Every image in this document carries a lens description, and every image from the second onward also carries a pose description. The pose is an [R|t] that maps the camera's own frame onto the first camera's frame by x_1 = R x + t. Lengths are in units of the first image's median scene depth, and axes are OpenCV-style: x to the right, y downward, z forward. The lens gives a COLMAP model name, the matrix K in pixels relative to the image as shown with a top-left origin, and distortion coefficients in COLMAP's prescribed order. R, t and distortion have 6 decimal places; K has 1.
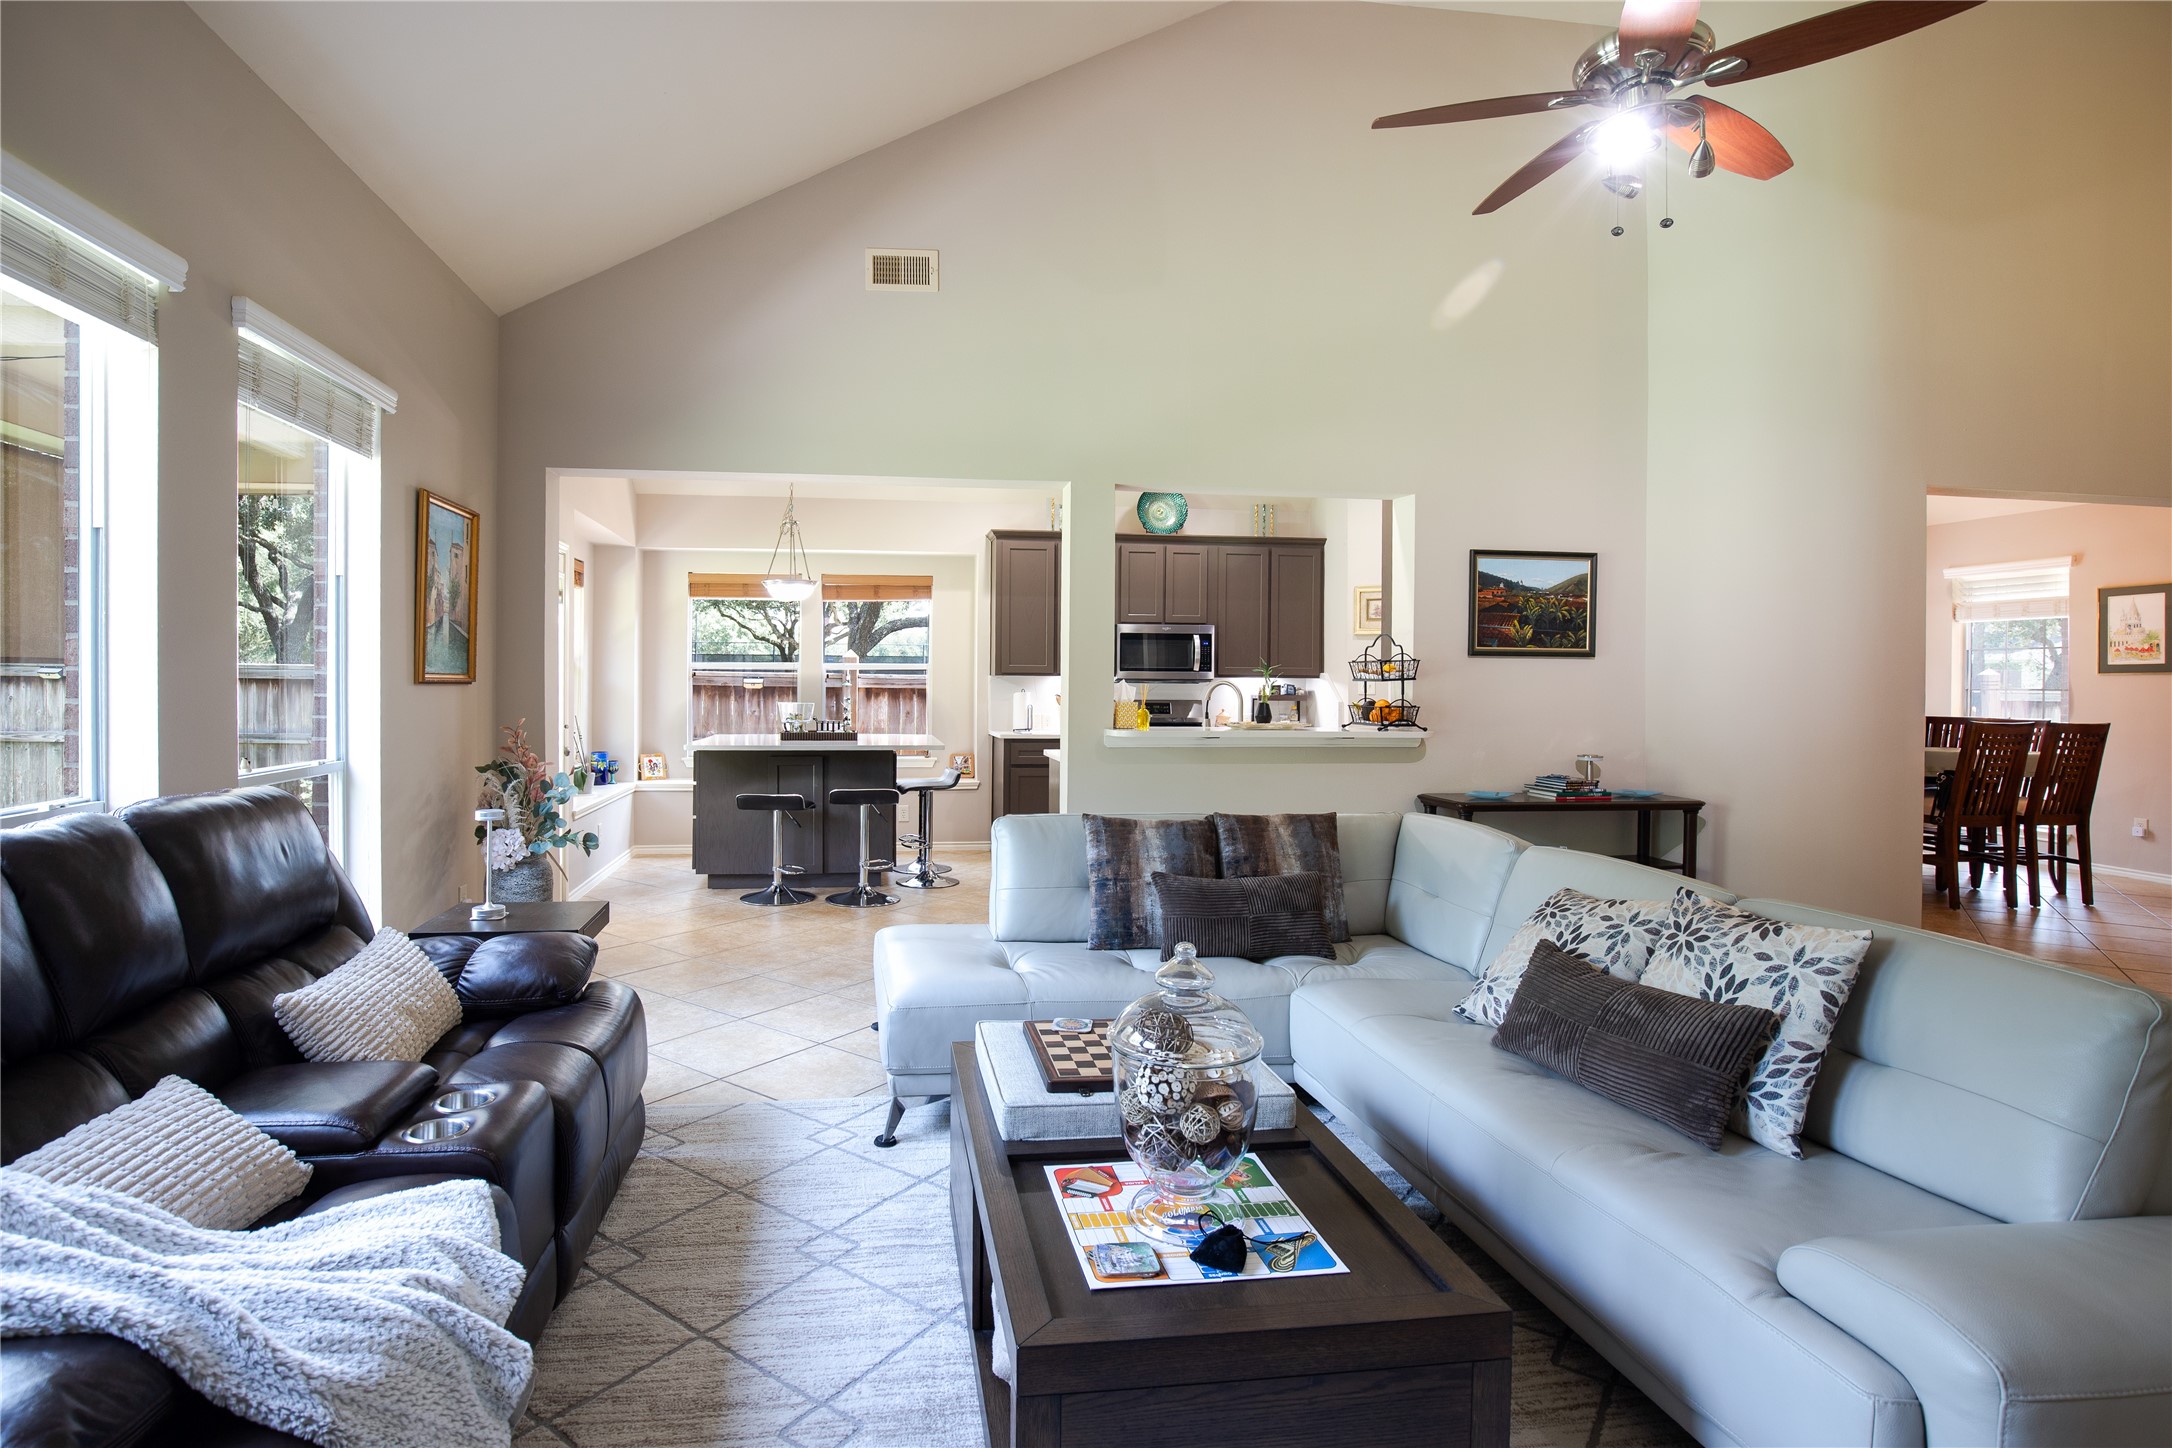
lens RADIAL K [[1073.1, 0, 1006.1], [0, 1073.1, 693.6], [0, 0, 1]] dist [-0.027644, 0.000280]
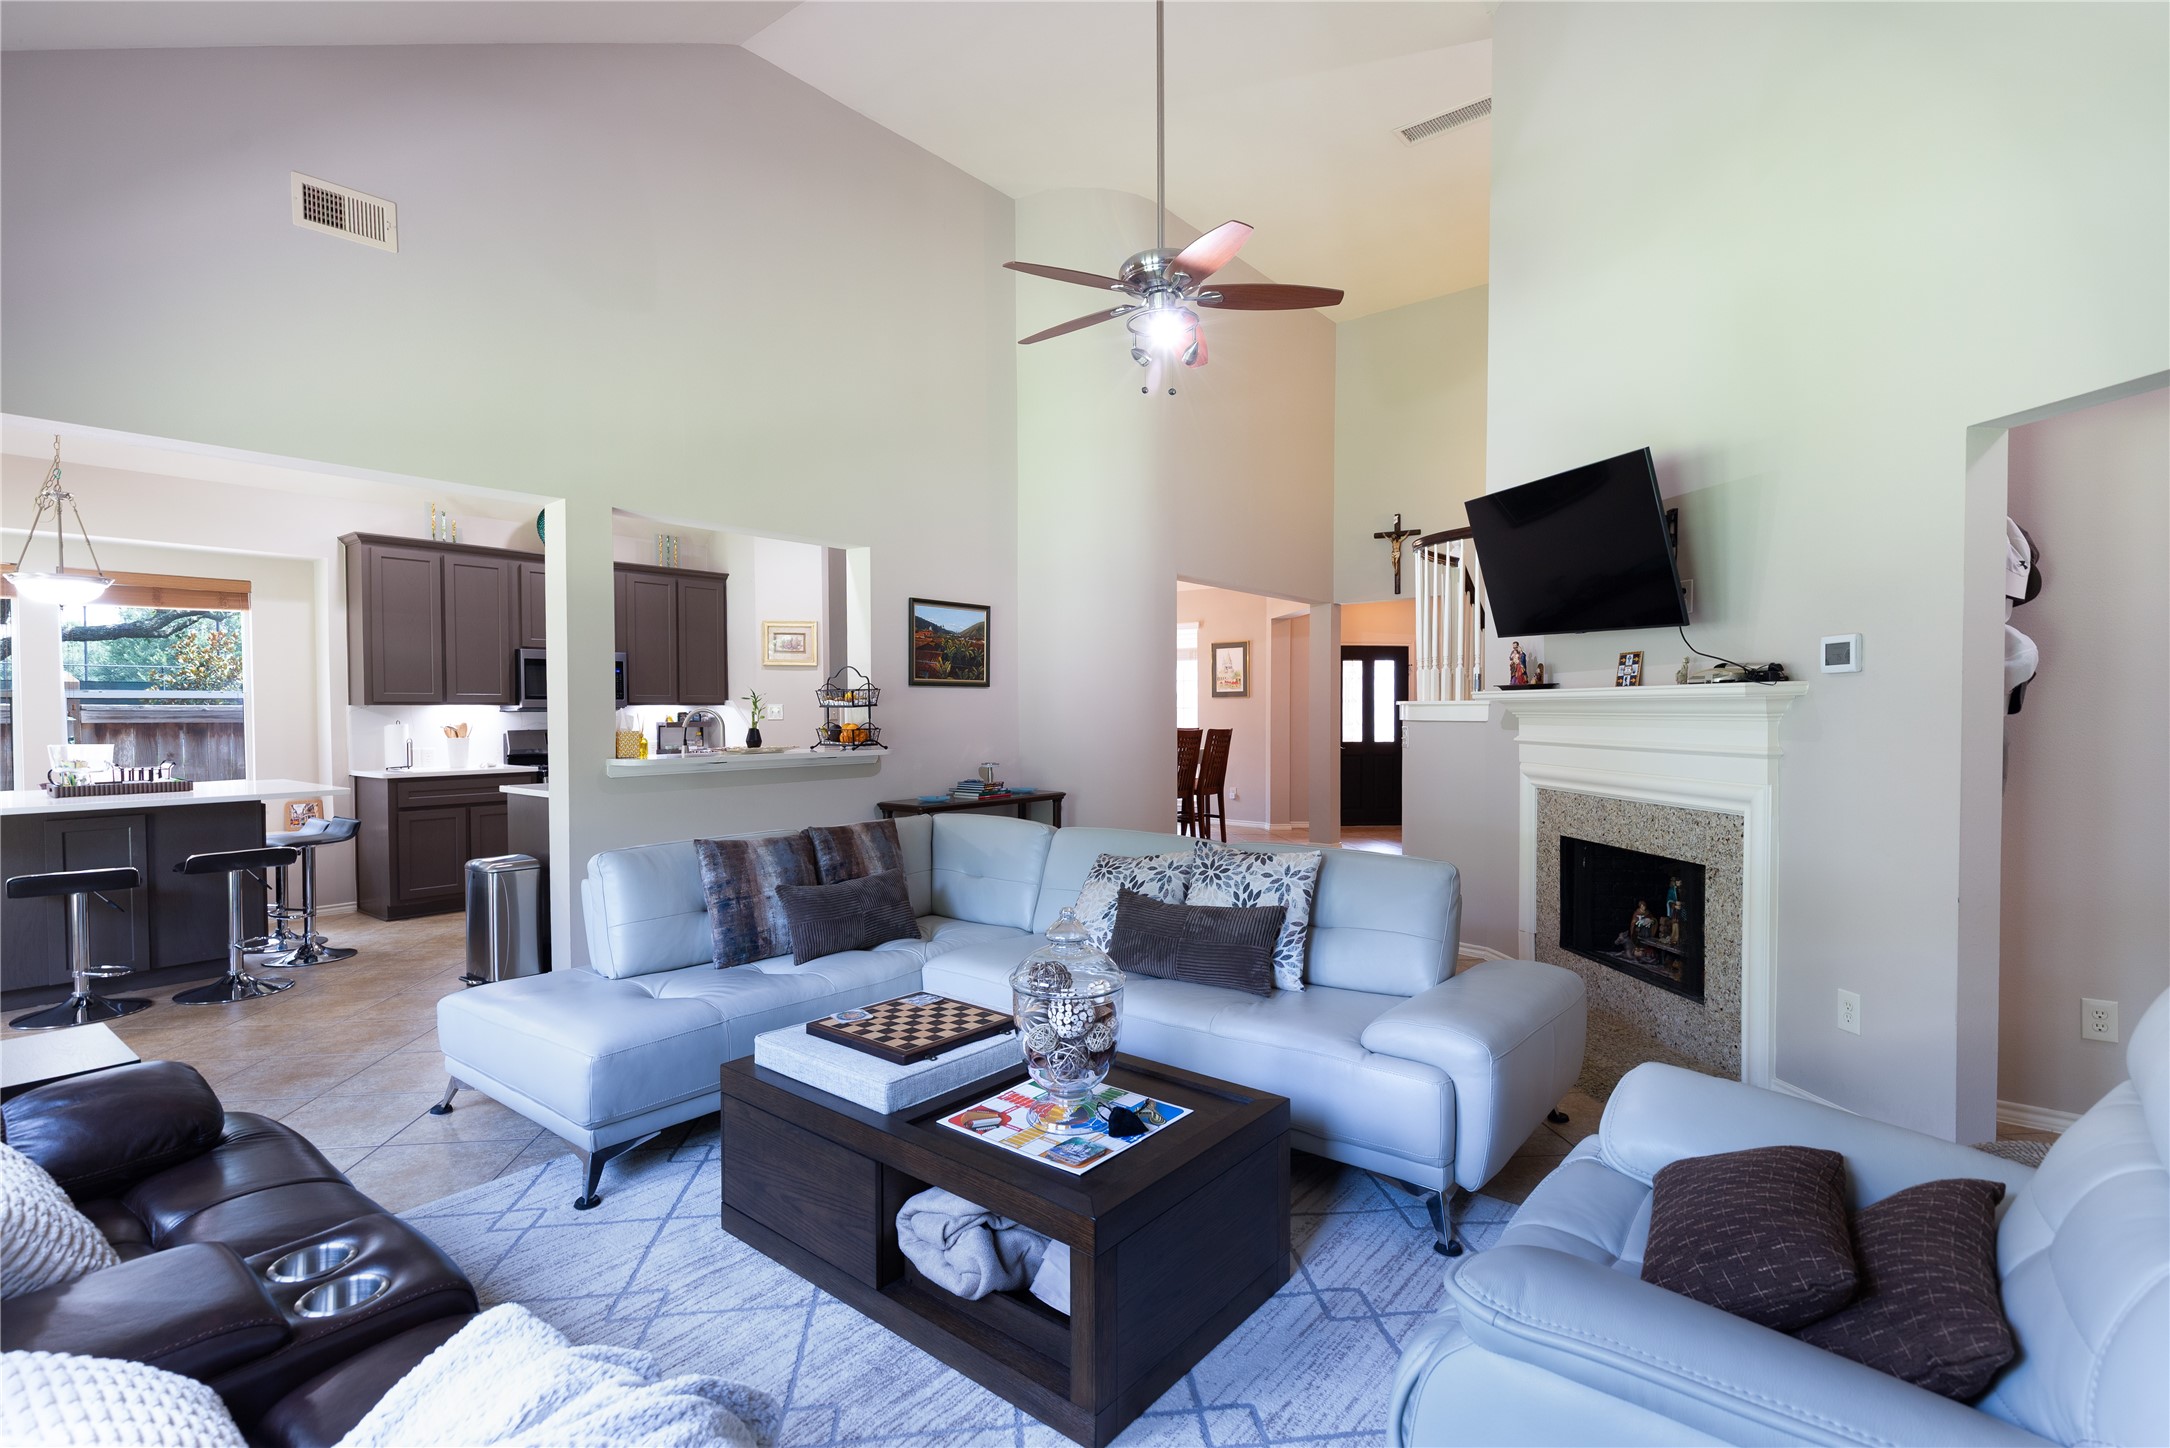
lens RADIAL K [[1020.3, 0, 1081.8], [0, 1020.3, 739.8], [0, 0, 1]] dist [0.009806, -0.000346]
pose [[0.722928, -0.031833, 0.690189, -0.334634], [0.018101, 0.999468, 0.027138, -0.002885], [-0.690686, -0.007126, 0.723120, 0.042493]]
